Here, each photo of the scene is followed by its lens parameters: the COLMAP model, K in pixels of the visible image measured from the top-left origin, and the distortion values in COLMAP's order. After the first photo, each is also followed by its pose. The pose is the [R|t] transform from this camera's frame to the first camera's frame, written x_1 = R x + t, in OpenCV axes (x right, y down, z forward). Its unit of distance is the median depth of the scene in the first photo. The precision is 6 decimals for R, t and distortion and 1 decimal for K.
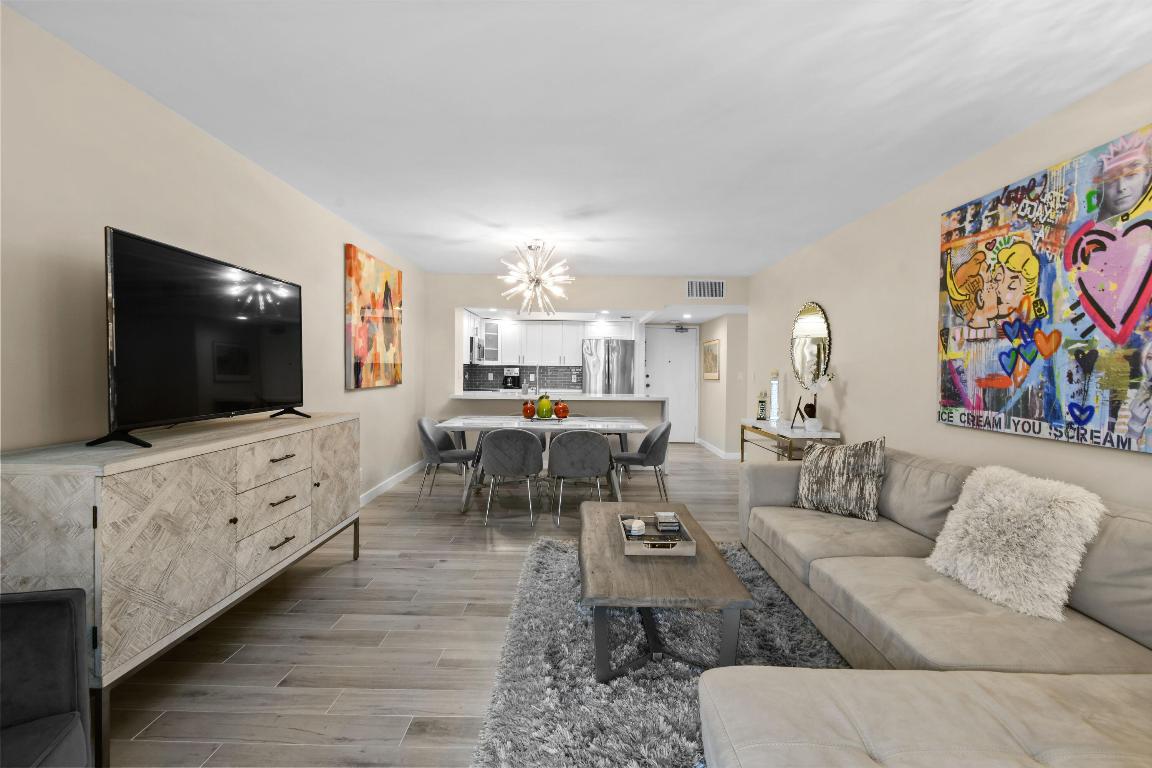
lens RADIAL K [[517.3, 0, 572.8], [0, 517.3, 380.7], [0, 0, 1]] dist [0.004233, -0.000975]
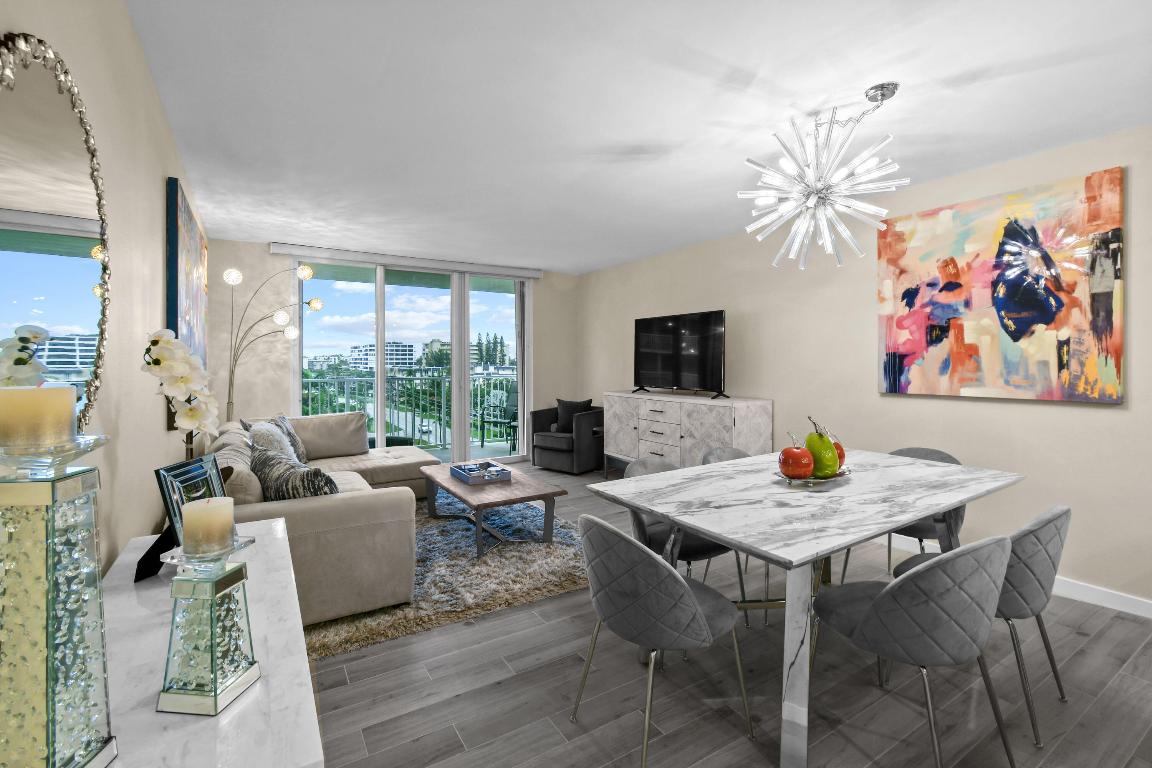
lens RADIAL K [[517.3, 0, 580.9], [0, 517.3, 362.2], [0, 0, 1]] dist [0.004233, -0.000975]
pose [[-0.837391, -0.007034, -0.546560, 0.694037], [-0.019628, 0.999659, 0.017208, -0.059511], [0.546252, 0.025138, -0.837243, 2.268700]]
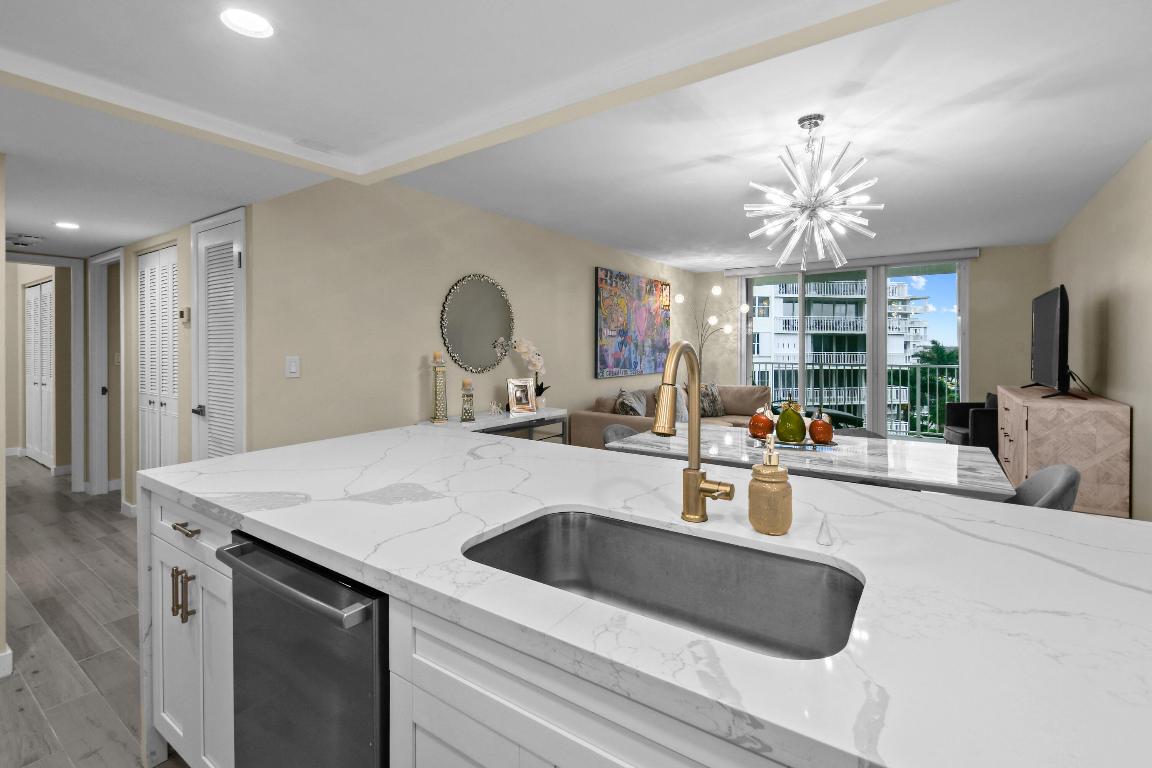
lens RADIAL K [[517.3, 0, 588.8], [0, 517.3, 348.9], [0, 0, 1]] dist [0.004233, -0.000975]
pose [[-0.838784, -0.013969, 0.544285, -0.307611], [0.002120, 0.999579, 0.028921, -0.087316], [-0.544460, 0.025412, -0.838402, 2.856741]]
